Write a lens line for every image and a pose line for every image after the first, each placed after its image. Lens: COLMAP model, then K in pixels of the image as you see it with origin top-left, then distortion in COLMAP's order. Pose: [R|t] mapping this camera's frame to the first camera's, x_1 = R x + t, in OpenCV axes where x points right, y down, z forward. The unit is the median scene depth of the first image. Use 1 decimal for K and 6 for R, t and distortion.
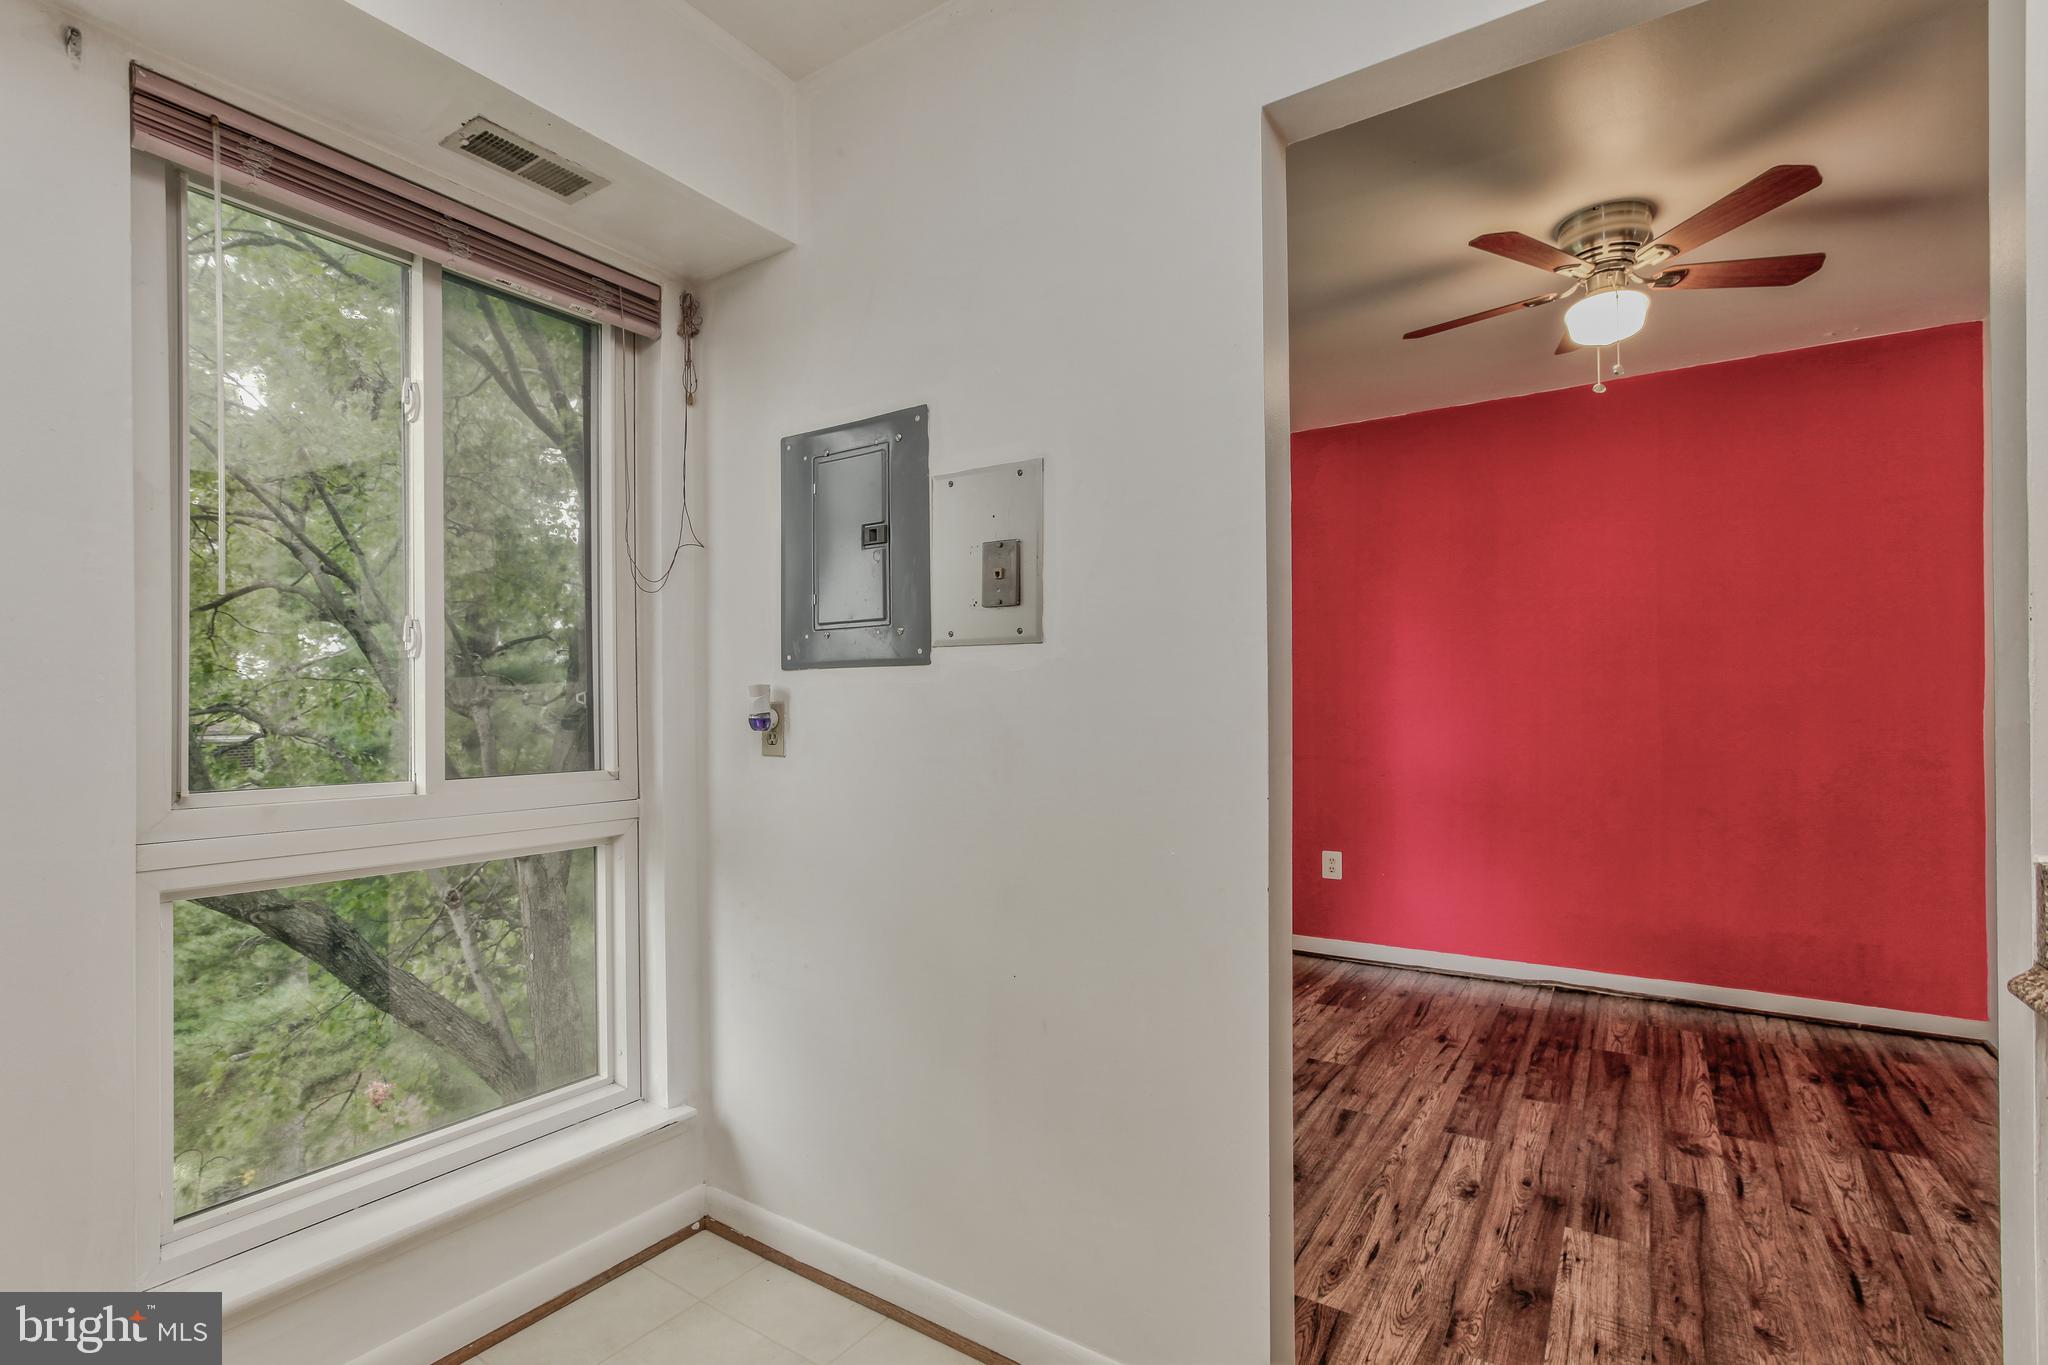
lens RADIAL K [[936.5, 0, 1050.6], [0, 936.5, 693.5], [0, 0, 1]] dist [-0.026473, 0.017296]
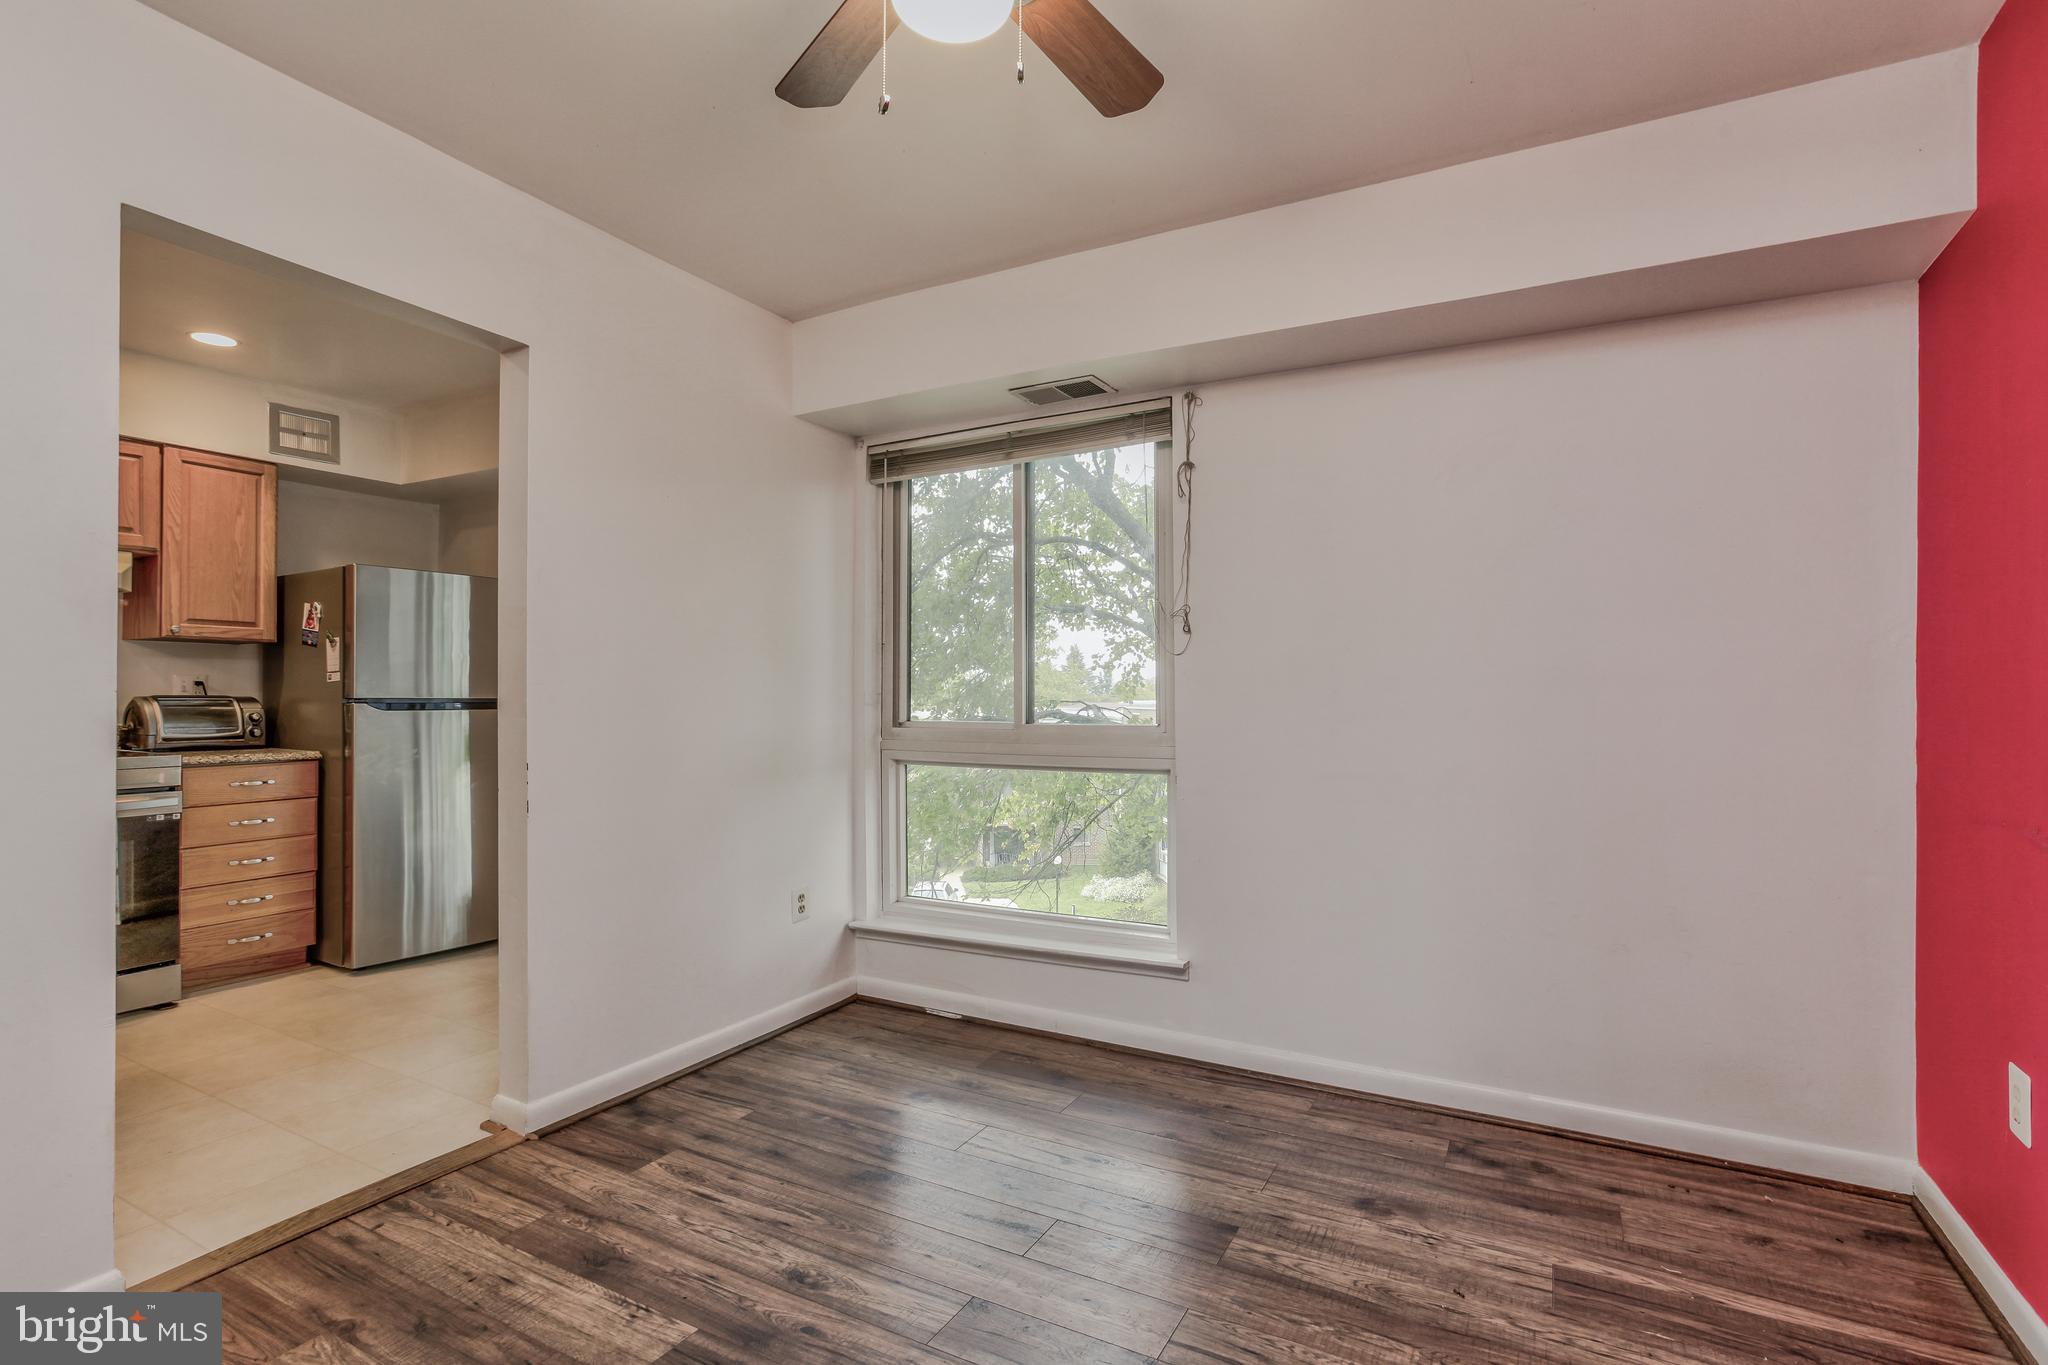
lens RADIAL K [[936.5, 0, 1050.6], [0, 936.5, 693.5], [0, 0, 1]] dist [-0.026473, 0.017296]
pose [[0.111260, 0.002872, -0.993787, 1.138390], [0.012977, 0.999906, 0.004342, 0.009773], [0.993707, -0.013379, 0.111213, 0.993450]]
